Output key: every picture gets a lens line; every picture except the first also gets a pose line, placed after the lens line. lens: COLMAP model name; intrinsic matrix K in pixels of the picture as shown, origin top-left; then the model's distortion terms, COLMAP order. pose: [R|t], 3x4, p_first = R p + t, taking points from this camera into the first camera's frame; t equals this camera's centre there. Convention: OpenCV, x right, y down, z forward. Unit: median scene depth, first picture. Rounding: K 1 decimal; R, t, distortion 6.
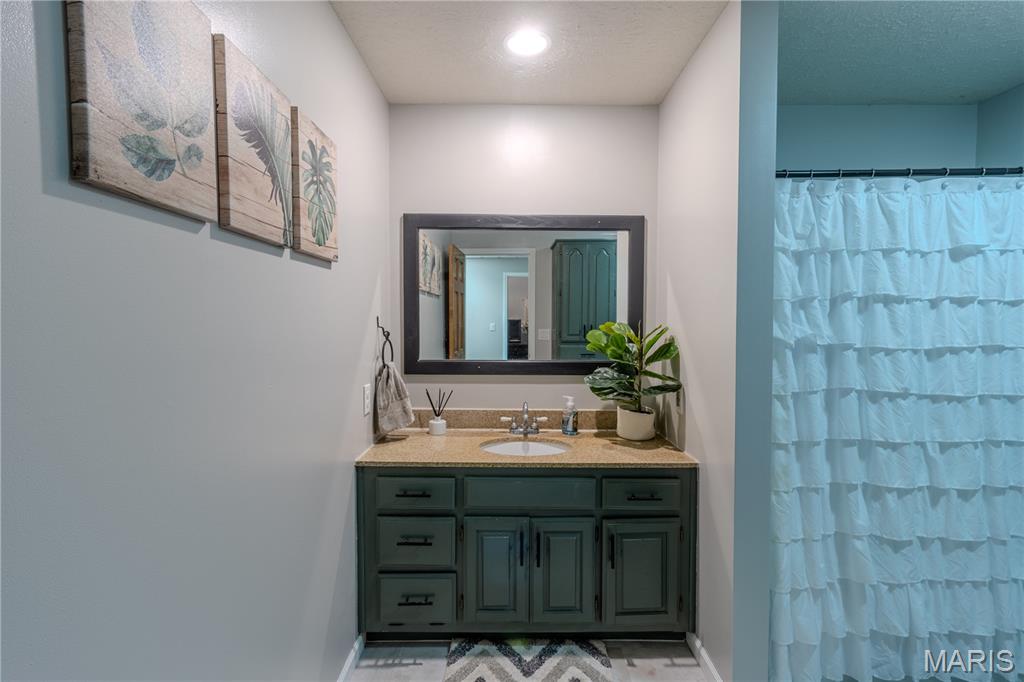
lens RADIAL K [[475.6, 0, 516.4], [0, 475.6, 337.2], [0, 0, 1]] dist [-0.000548, 0.000642]
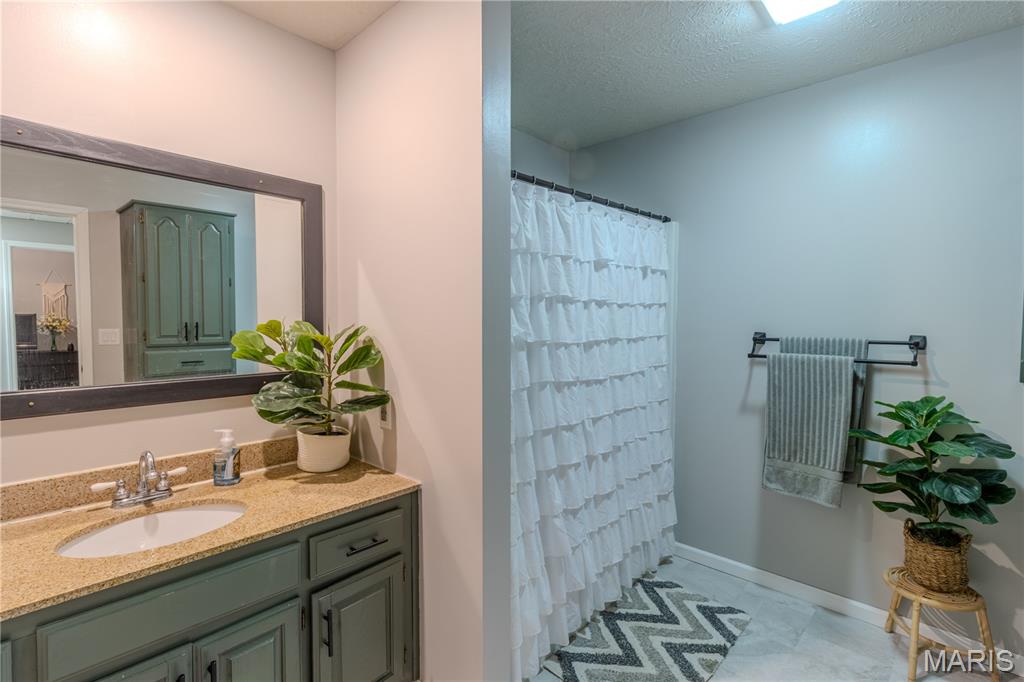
lens RADIAL K [[475.6, 0, 516.4], [0, 475.6, 337.2], [0, 0, 1]] dist [-0.000548, 0.000642]
pose [[0.681700, -0.028639, 0.731071, -0.122975], [0.021855, 0.999585, 0.018778, -0.013755], [-0.731305, 0.003177, 0.682043, 0.285474]]
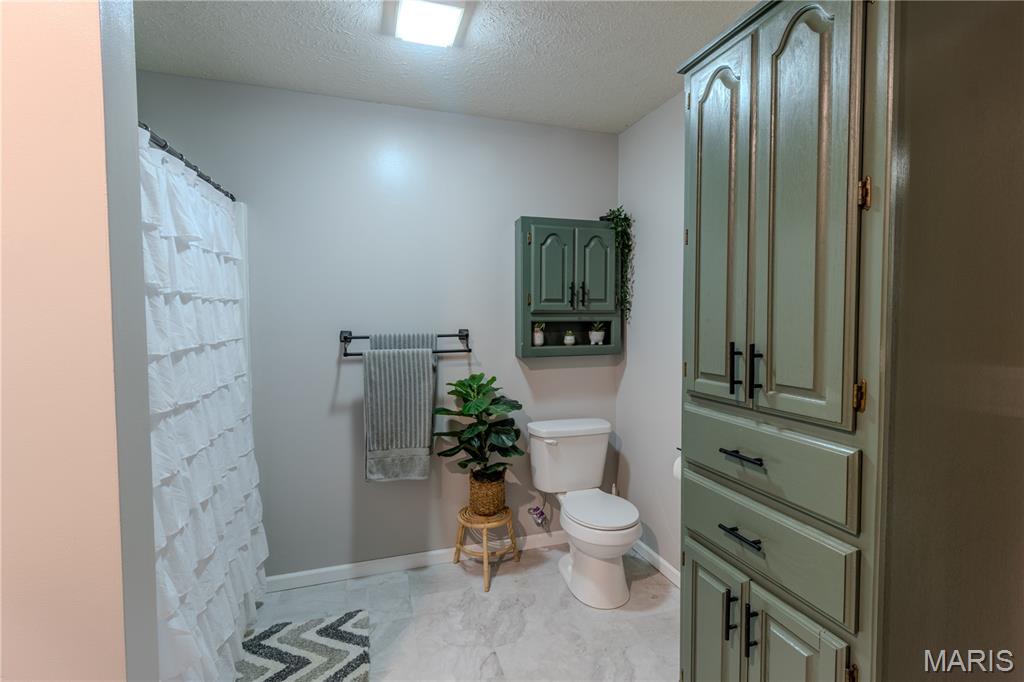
lens RADIAL K [[475.6, 0, 516.4], [0, 475.6, 337.2], [0, 0, 1]] dist [-0.000548, 0.000642]
pose [[-0.305739, -0.041798, 0.951197, -0.108950], [0.034833, 0.997876, 0.055045, -0.025926], [-0.951478, 0.049962, -0.303634, 0.630092]]
